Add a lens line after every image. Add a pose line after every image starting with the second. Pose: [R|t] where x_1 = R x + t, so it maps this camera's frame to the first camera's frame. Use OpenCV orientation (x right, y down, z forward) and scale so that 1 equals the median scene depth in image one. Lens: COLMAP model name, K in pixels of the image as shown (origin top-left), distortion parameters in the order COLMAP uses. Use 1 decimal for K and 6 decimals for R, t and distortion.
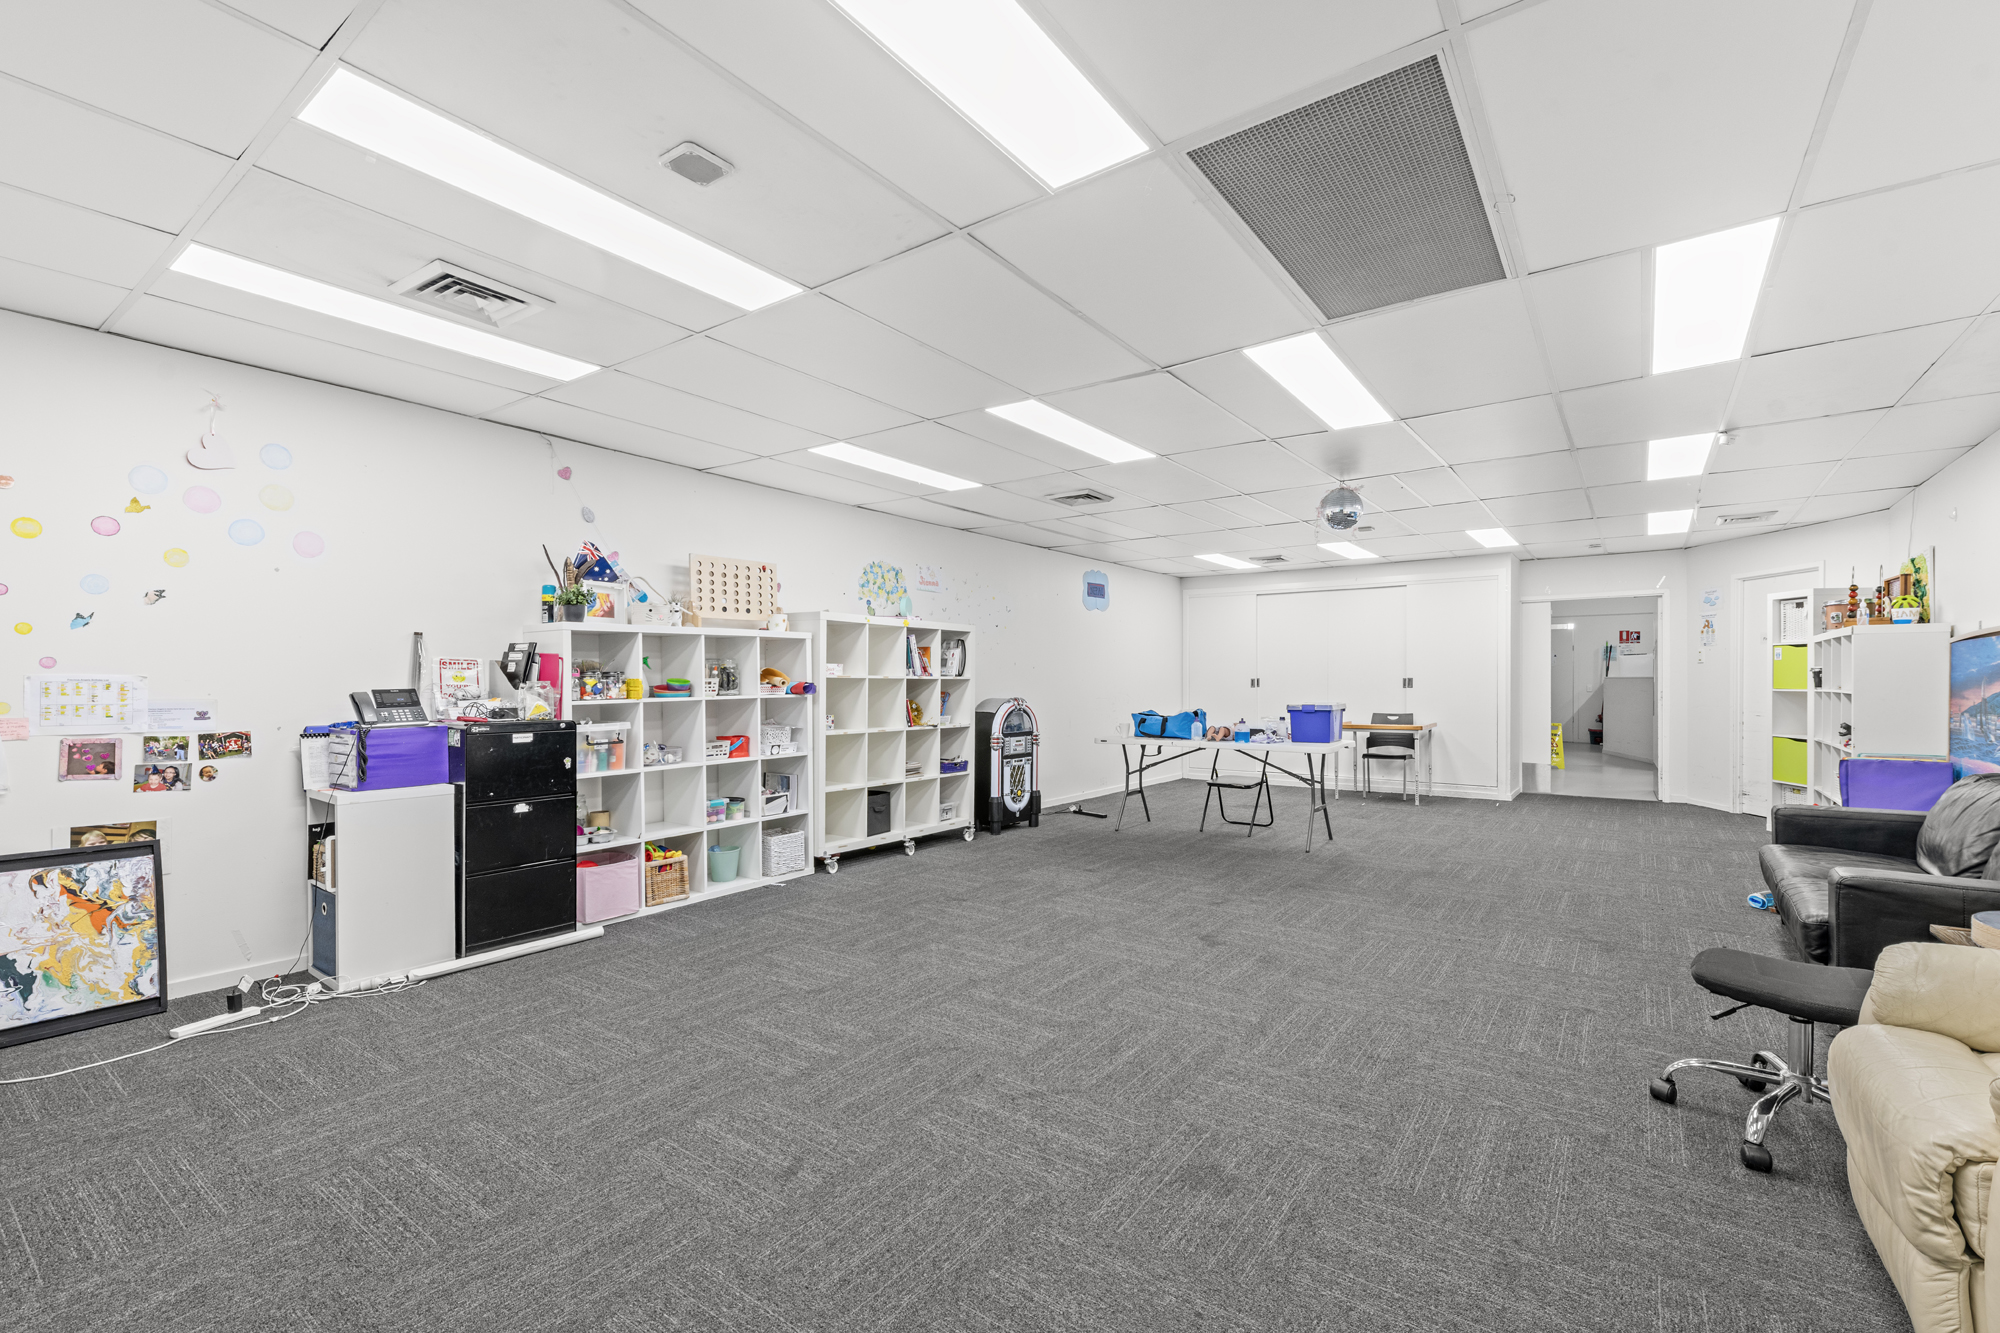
lens RADIAL K [[869.4, 0, 1009.0], [0, 869.4, 682.1], [0, 0, 1]] dist [-0.001497, 0.000005]
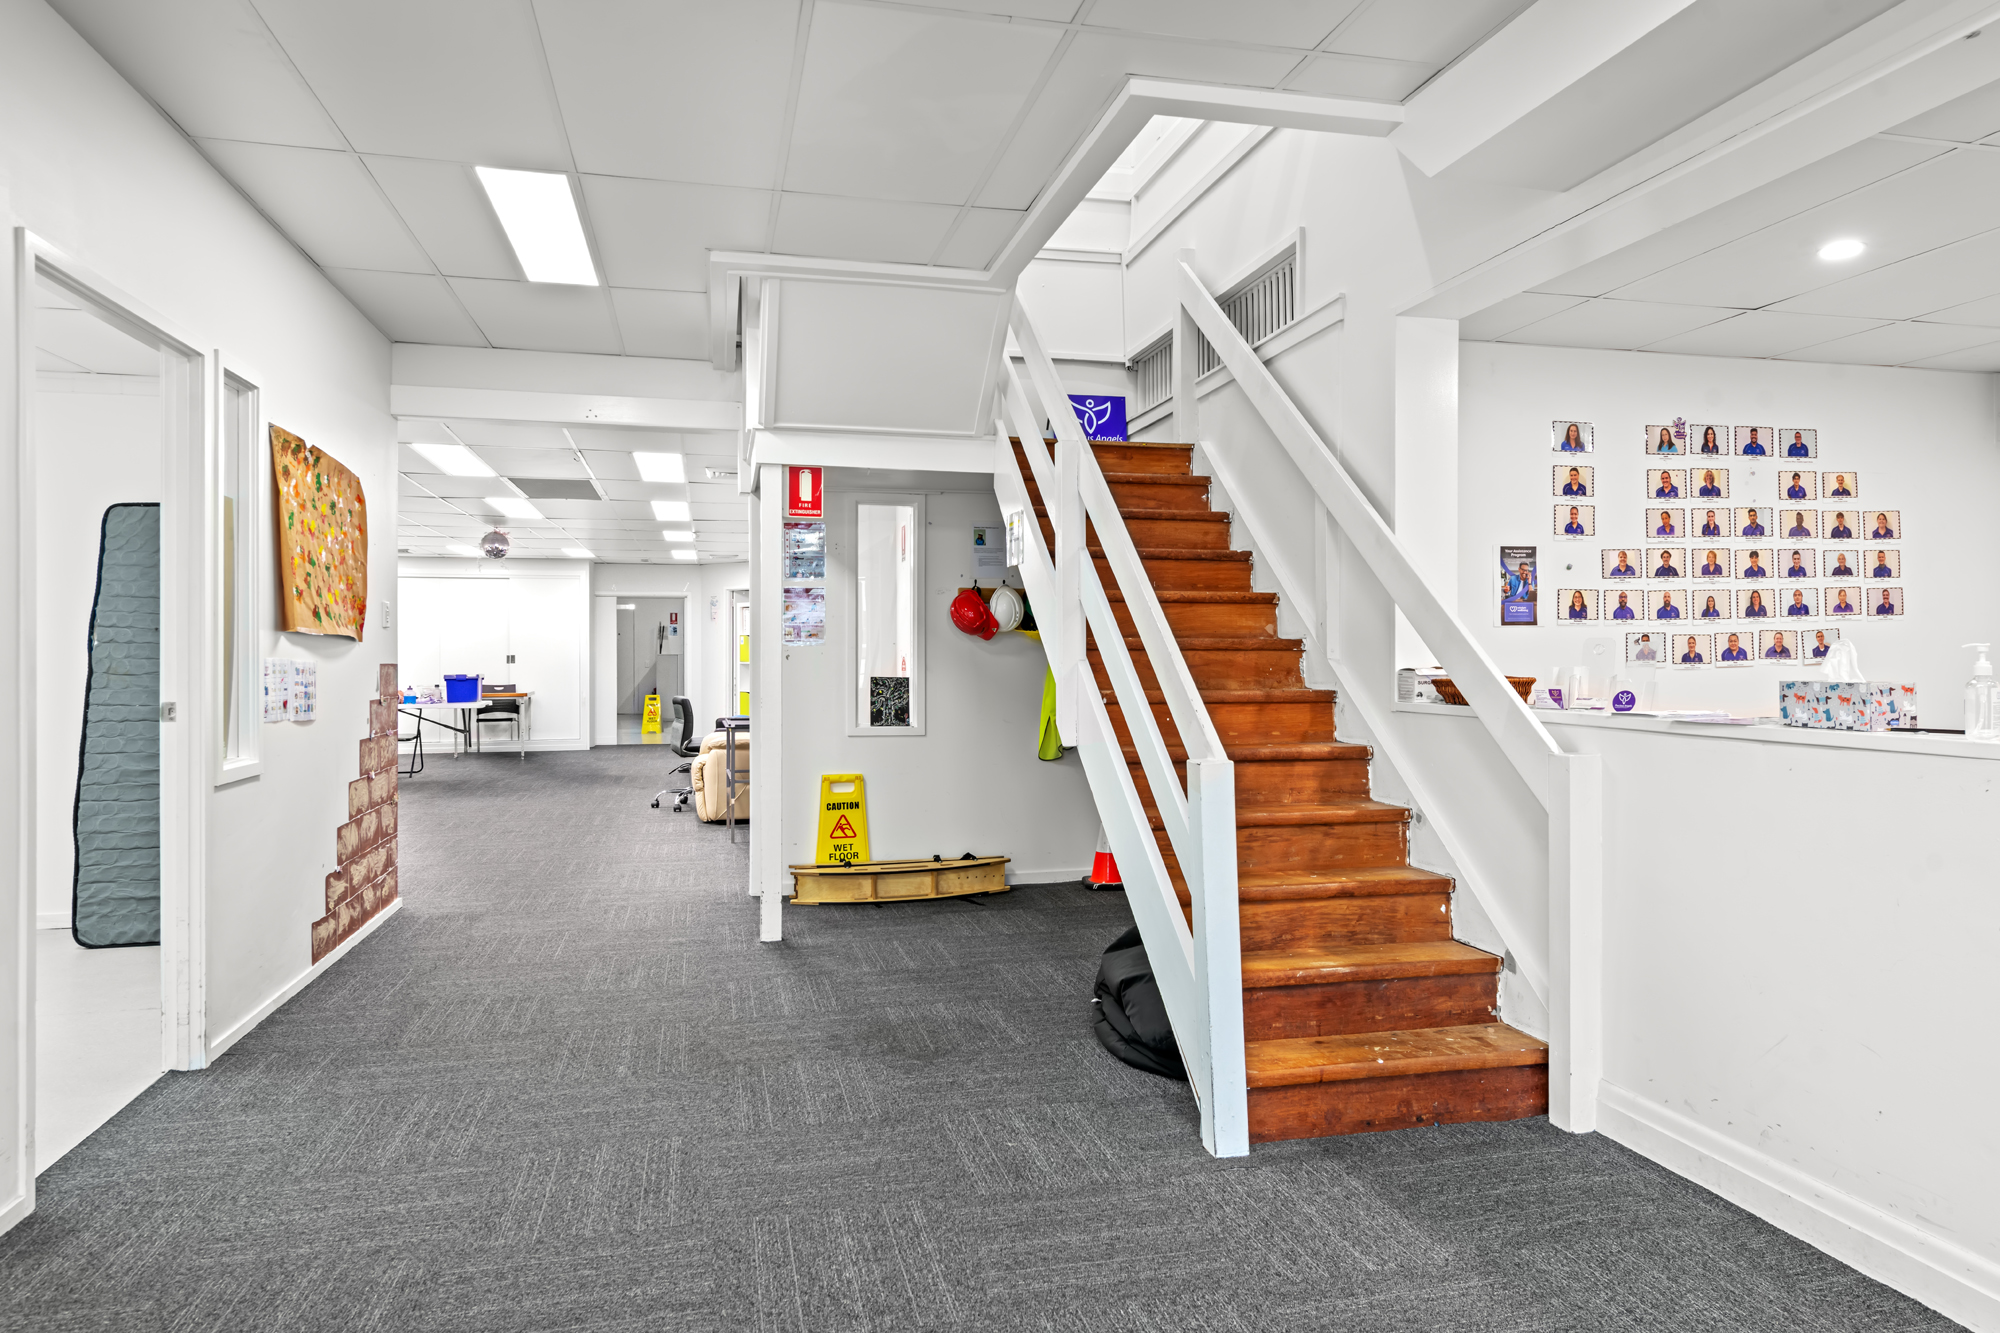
lens RADIAL K [[1253.8, 0, 1005.0], [0, 1253.8, 666.6], [0, 0, 1]] dist [-0.002069, -0.001124]
pose [[0.652907, -0.002875, 0.757433, -0.438787], [-0.002588, 0.999978, 0.006026, -0.000803], [-0.757434, -0.005894, 0.652885, -0.700978]]
